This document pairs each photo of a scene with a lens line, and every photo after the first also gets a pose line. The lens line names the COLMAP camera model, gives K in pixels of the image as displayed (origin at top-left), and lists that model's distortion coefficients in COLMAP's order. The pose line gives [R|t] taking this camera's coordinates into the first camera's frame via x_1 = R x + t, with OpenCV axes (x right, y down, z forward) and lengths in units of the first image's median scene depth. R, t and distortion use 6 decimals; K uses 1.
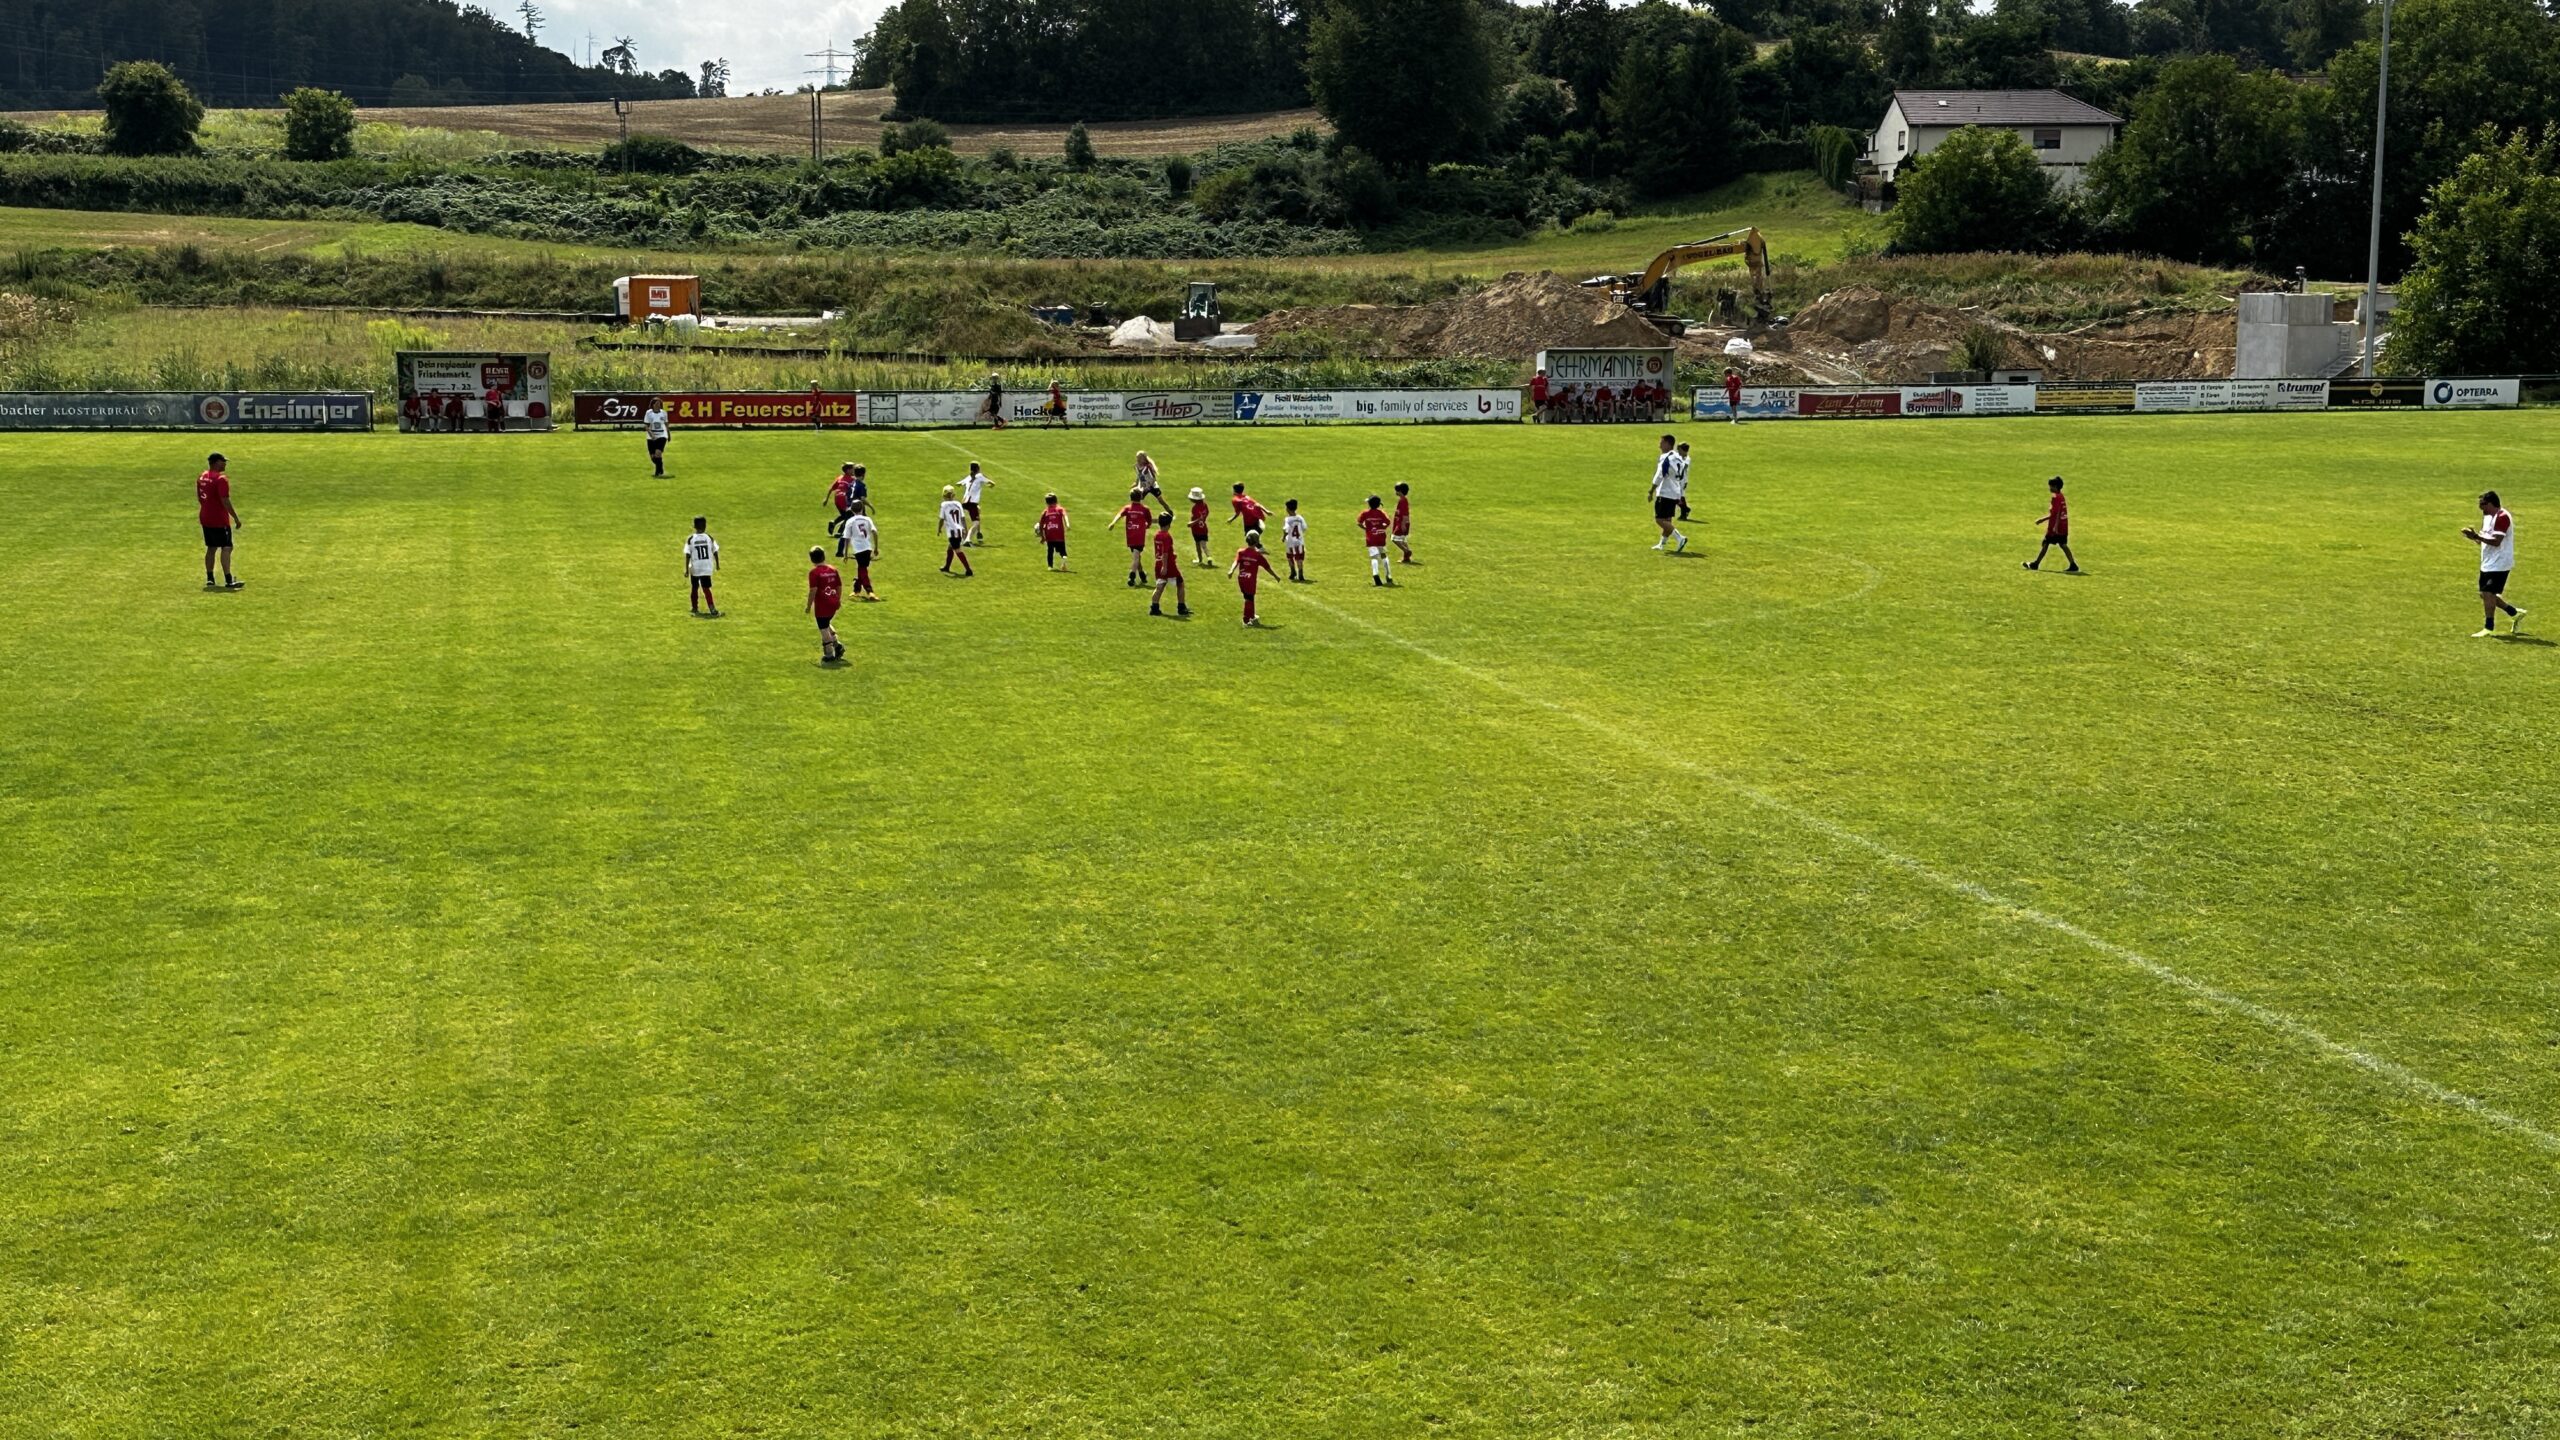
lens RADIAL K [[3191.3, 0, 1268.3], [0, 3191.3, 722.5], [0, 0, 1]] dist [0.129481, 0.000000]
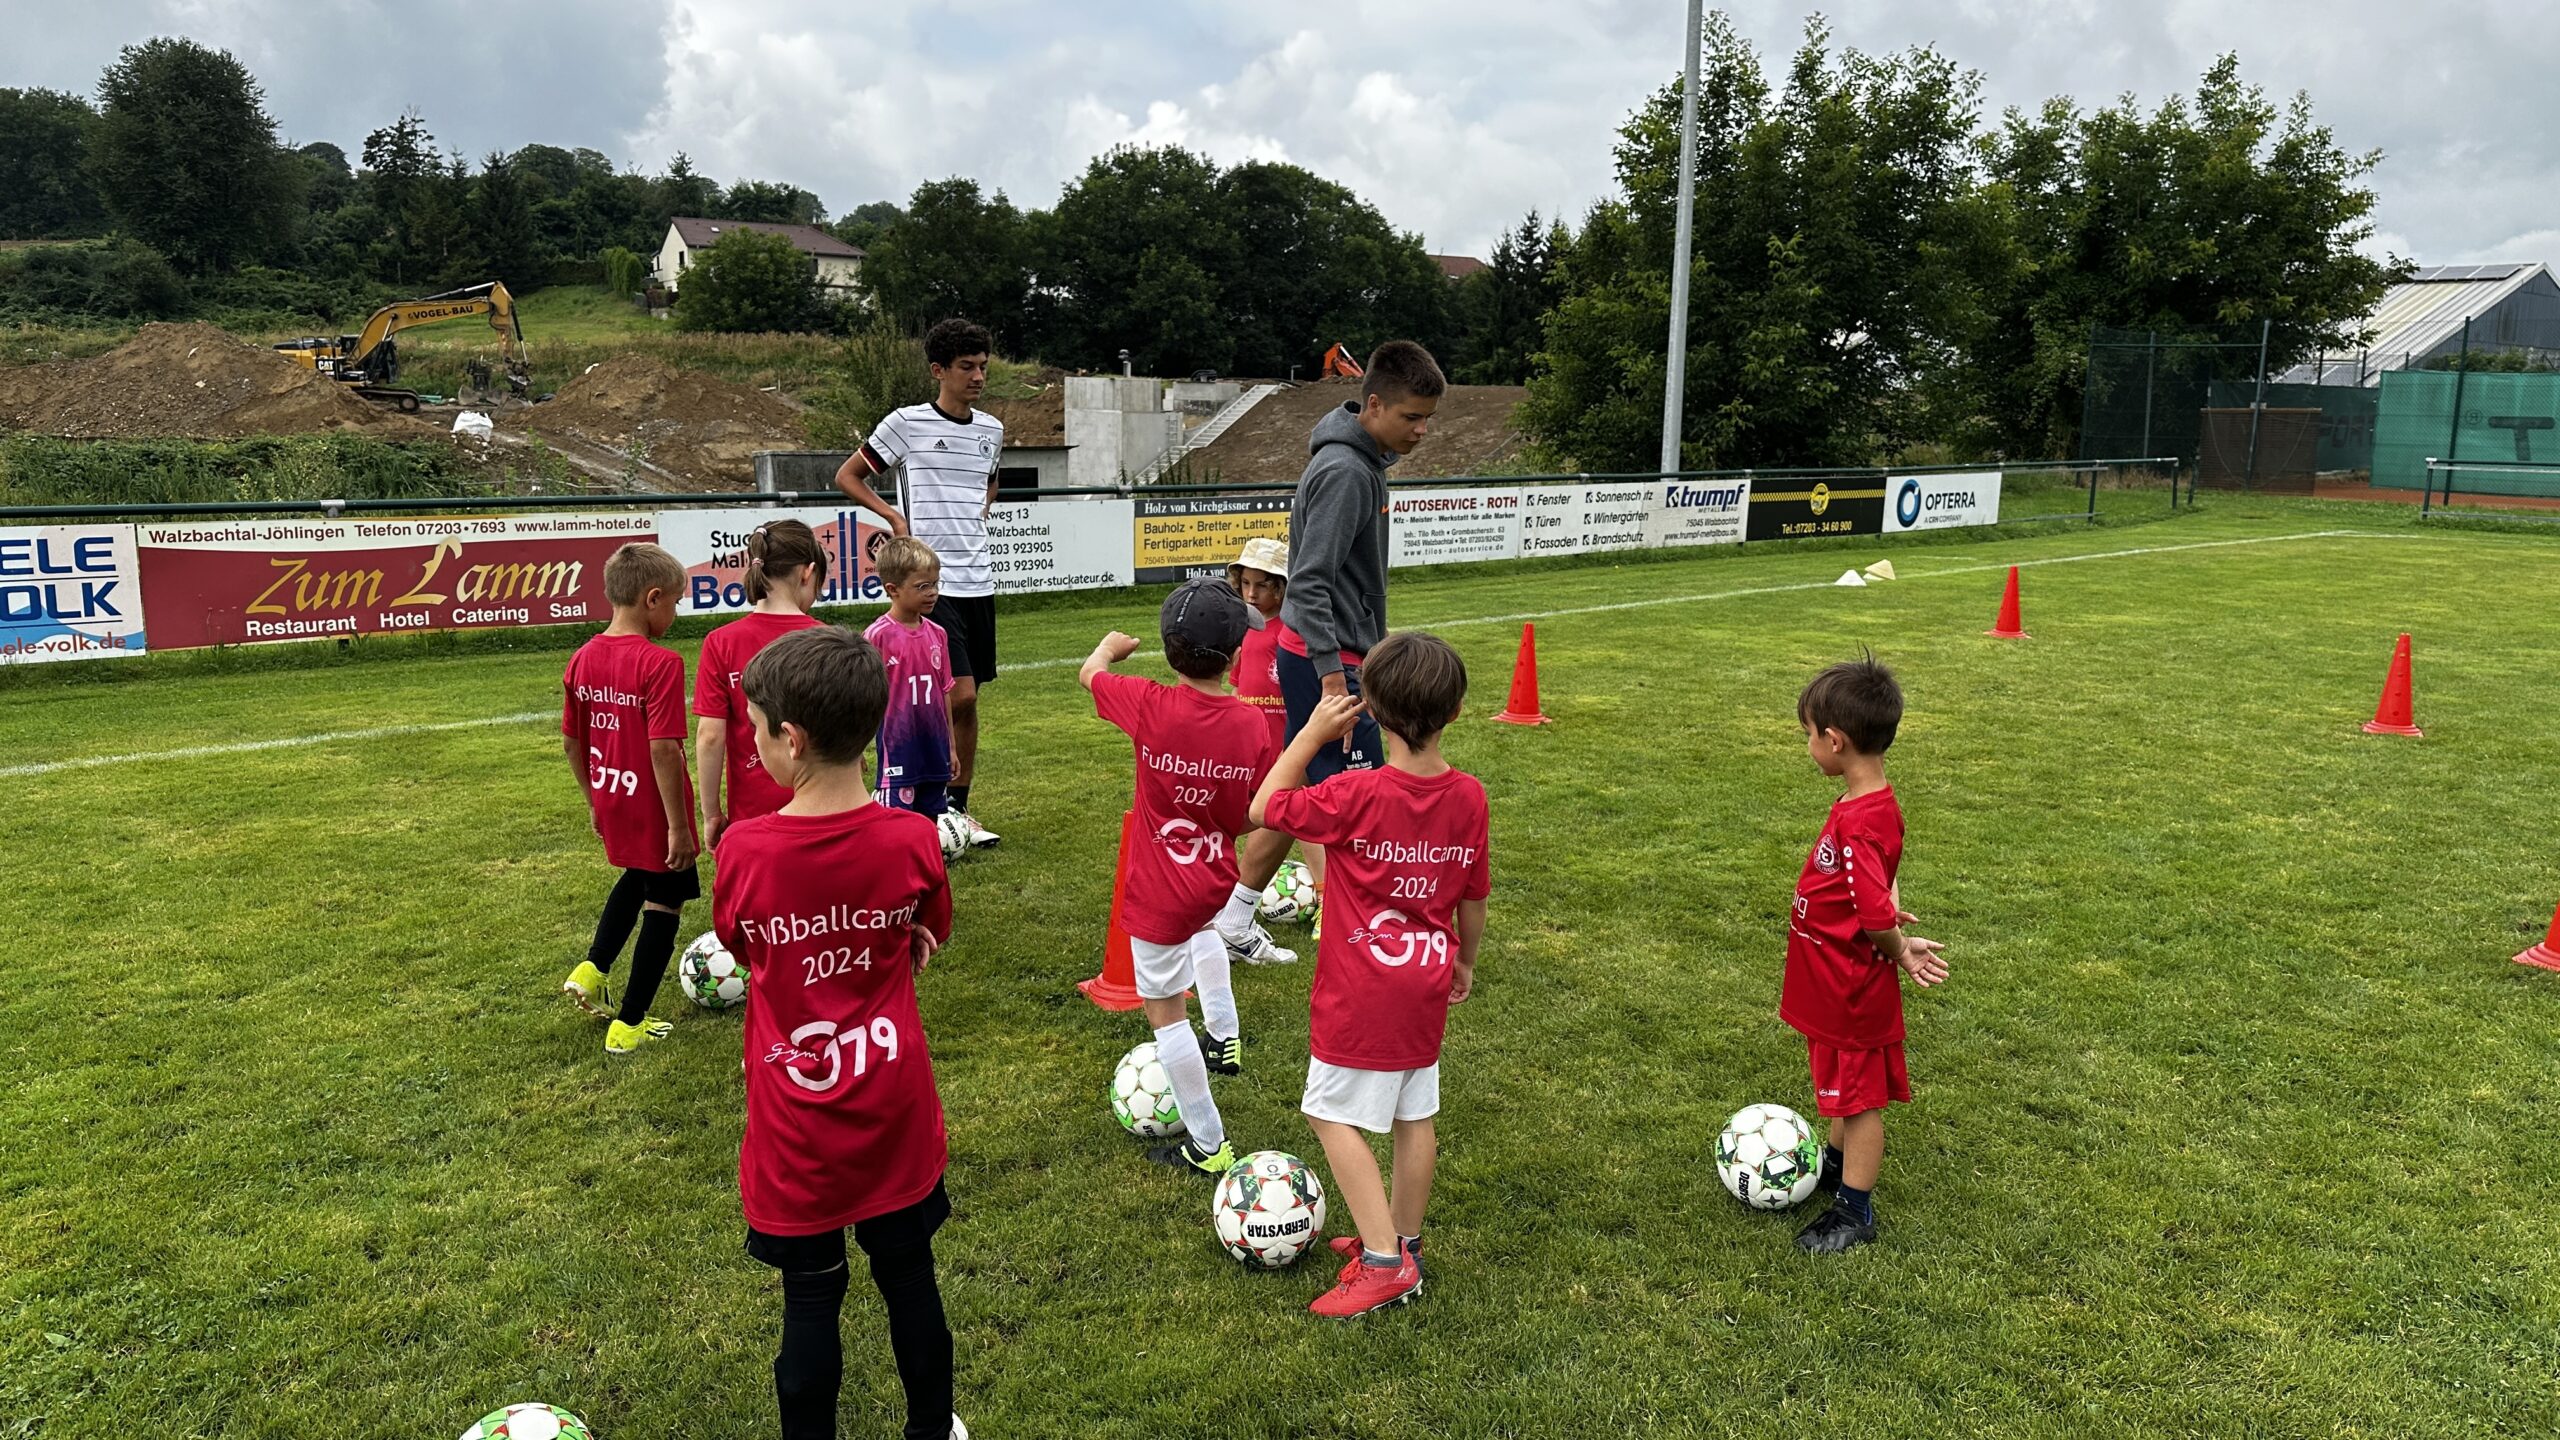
lens RADIAL K [[1801.7, 0, 1277.0], [0, 1801.7, 732.8], [0, 0, 1]] dist [0.040856, -0.031153]
pose [[0.878620, -0.072858, 0.471932, 0.092635], [0.054008, 0.997112, 0.053388, -0.049576], [-0.474458, -0.021420, 0.880017, 0.461482]]
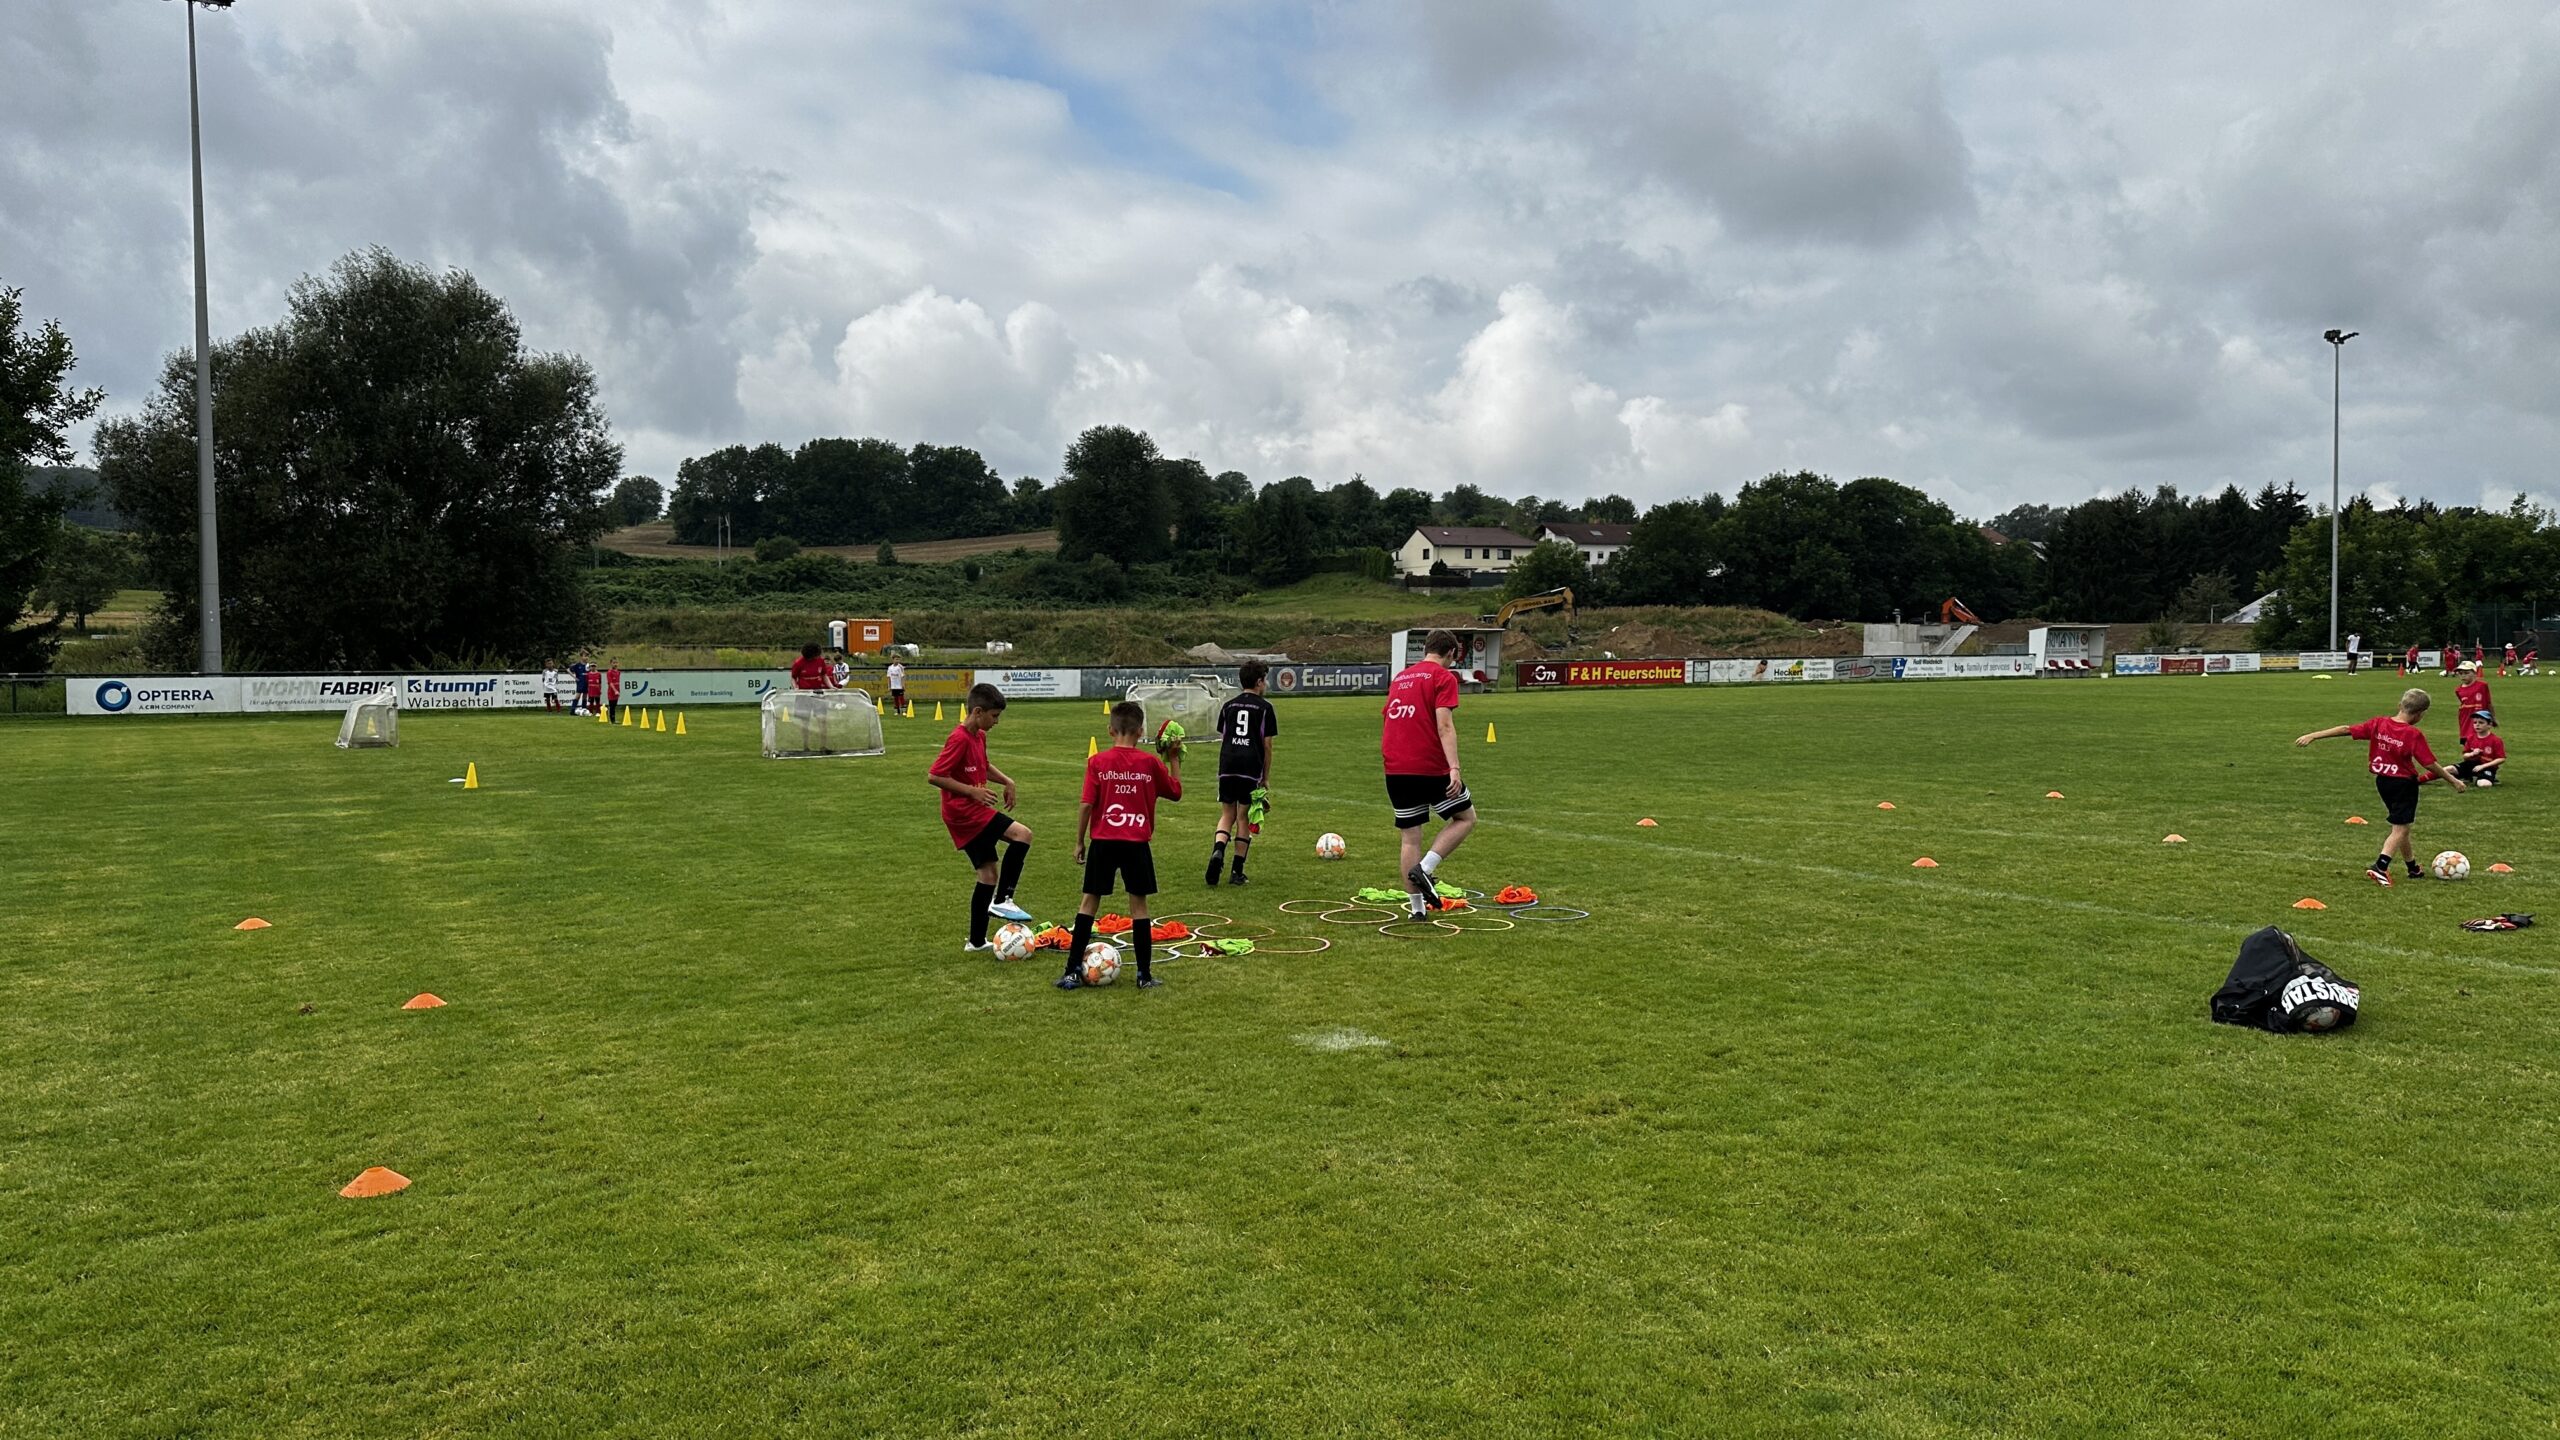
lens RADIAL K [[1801.7, 0, 1291.8], [0, 1801.7, 732.6], [0, 0, 1]] dist [0.040856, -0.031153]
pose [[0.949504, -0.023069, 0.312904, -0.256707], [0.052574, 0.994891, -0.086185, -0.009102], [-0.309317, 0.098283, 0.945866, 0.177126]]
